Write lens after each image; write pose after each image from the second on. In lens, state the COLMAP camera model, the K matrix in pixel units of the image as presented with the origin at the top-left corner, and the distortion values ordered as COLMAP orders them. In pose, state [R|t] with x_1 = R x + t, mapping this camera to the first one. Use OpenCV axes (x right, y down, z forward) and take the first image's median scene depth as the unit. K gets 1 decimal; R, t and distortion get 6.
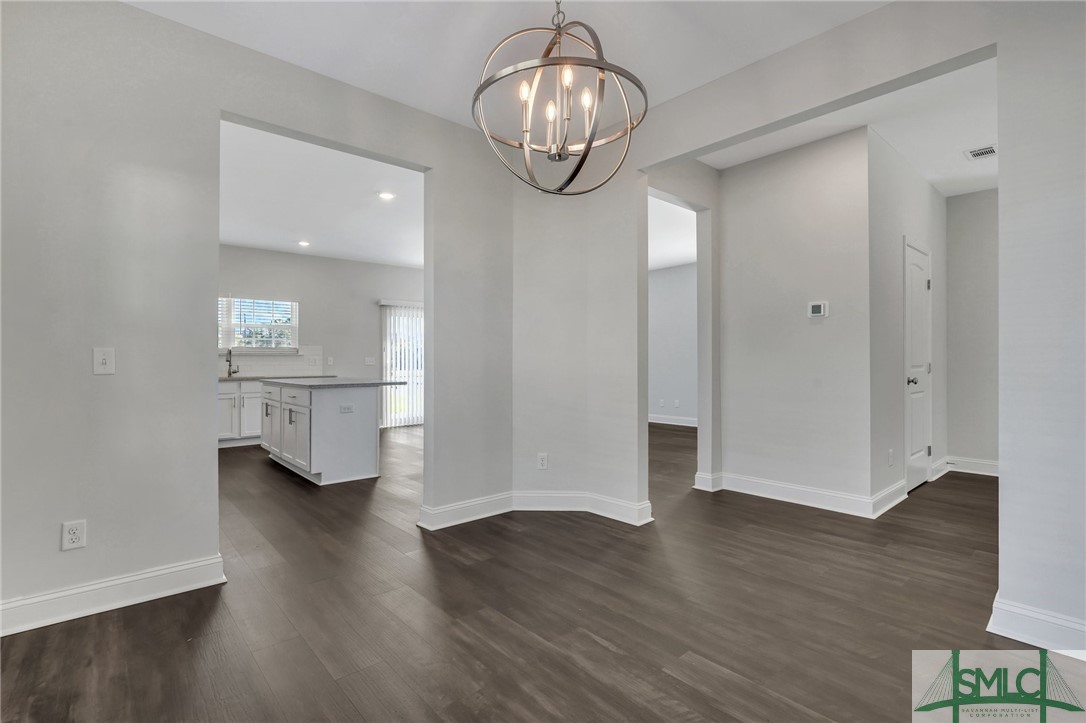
lens RADIAL K [[505.3, 0, 542.5], [0, 505.3, 361.6], [0, 0, 1]] dist [0.001407, 0.000174]
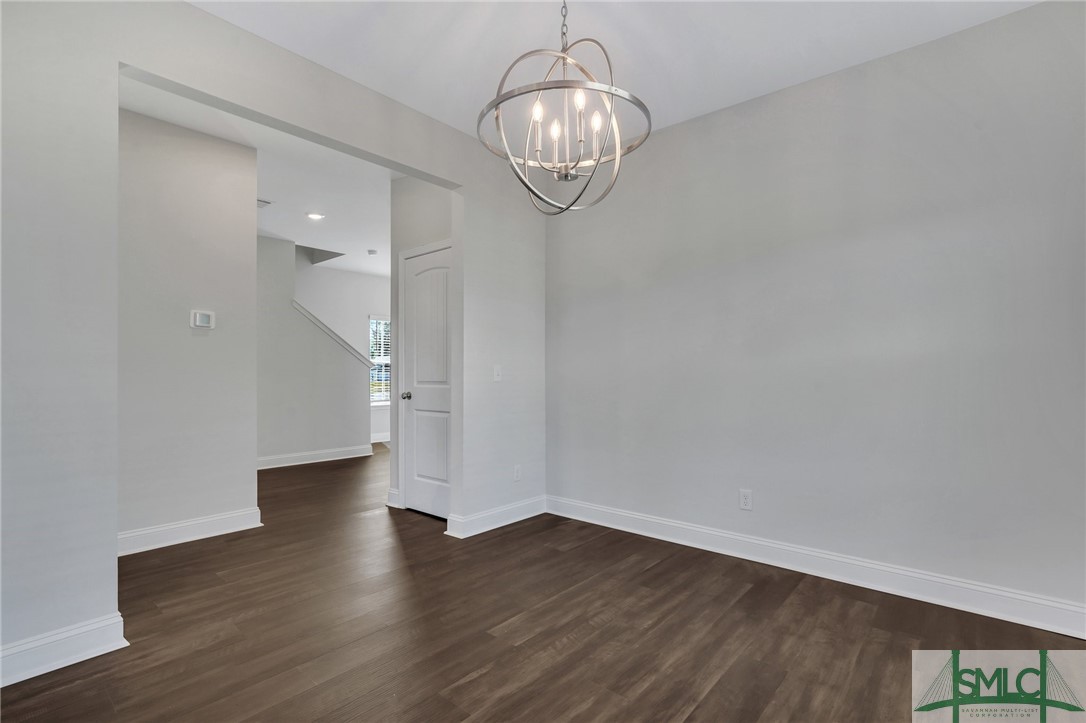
lens RADIAL K [[505.3, 0, 543.4], [0, 505.3, 367.5], [0, 0, 1]] dist [0.001407, 0.000174]
pose [[-0.125108, 0.013613, 0.992050, -0.813840], [0.002005, 0.999907, -0.013468, -0.004275], [-0.992141, 0.000304, -0.125123, 0.962538]]
